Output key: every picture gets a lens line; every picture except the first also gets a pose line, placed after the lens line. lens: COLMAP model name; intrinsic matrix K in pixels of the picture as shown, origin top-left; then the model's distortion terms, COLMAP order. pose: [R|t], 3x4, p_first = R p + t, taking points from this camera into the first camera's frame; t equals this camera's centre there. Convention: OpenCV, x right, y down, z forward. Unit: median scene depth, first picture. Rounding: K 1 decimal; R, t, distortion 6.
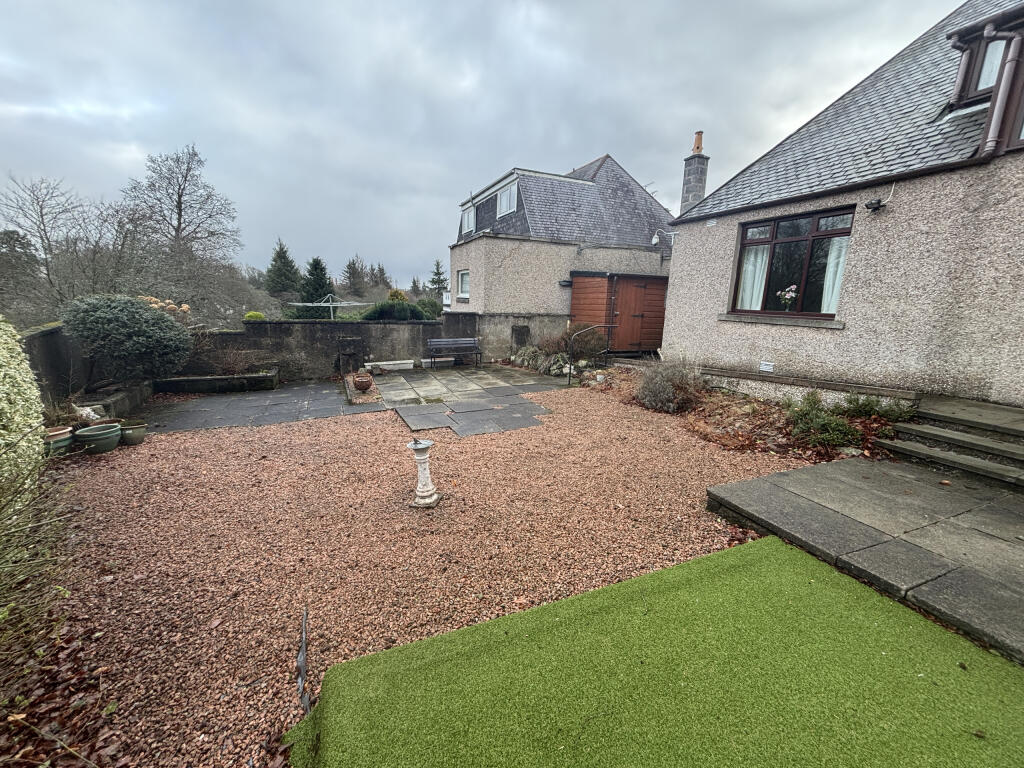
lens RADIAL K [[412.2, 0, 511.5], [0, 412.2, 387.1], [0, 0, 1]] dist [-0.000700, -0.000407]
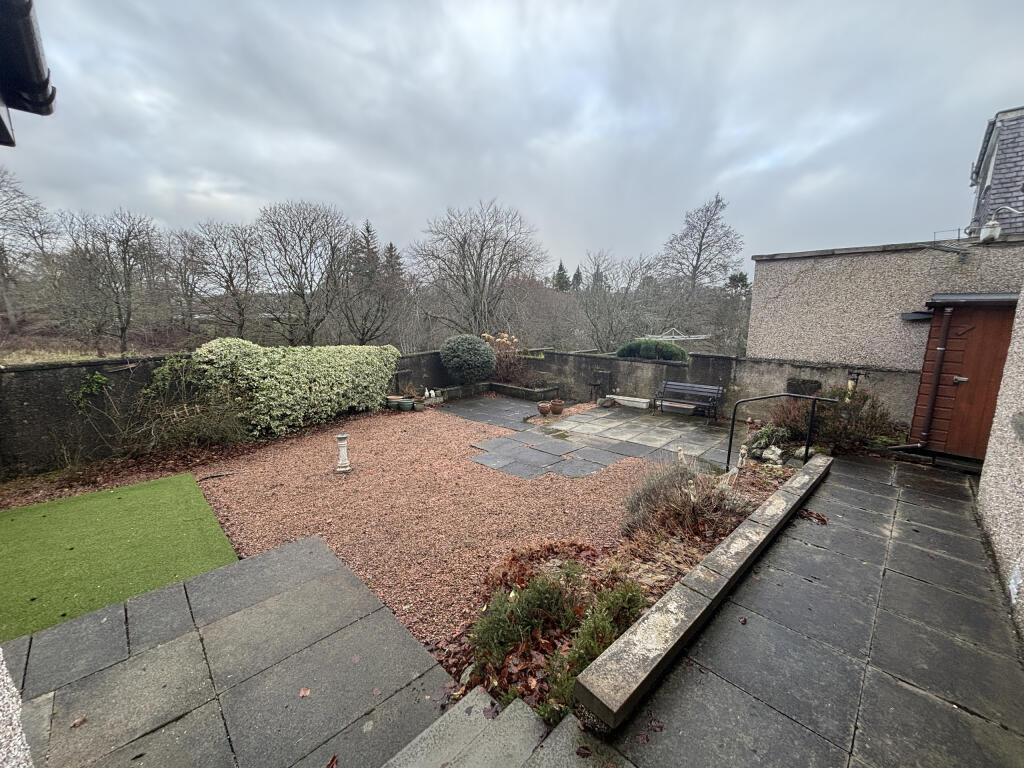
lens RADIAL K [[412.2, 0, 511.5], [0, 412.2, 384.0], [0, 0, 1]] dist [-0.000700, -0.000407]
pose [[0.344215, 0.135688, -0.929034, 0.550459], [-0.183120, 0.980202, 0.075313, -0.115644], [0.920860, 0.144200, 0.362247, 0.335689]]
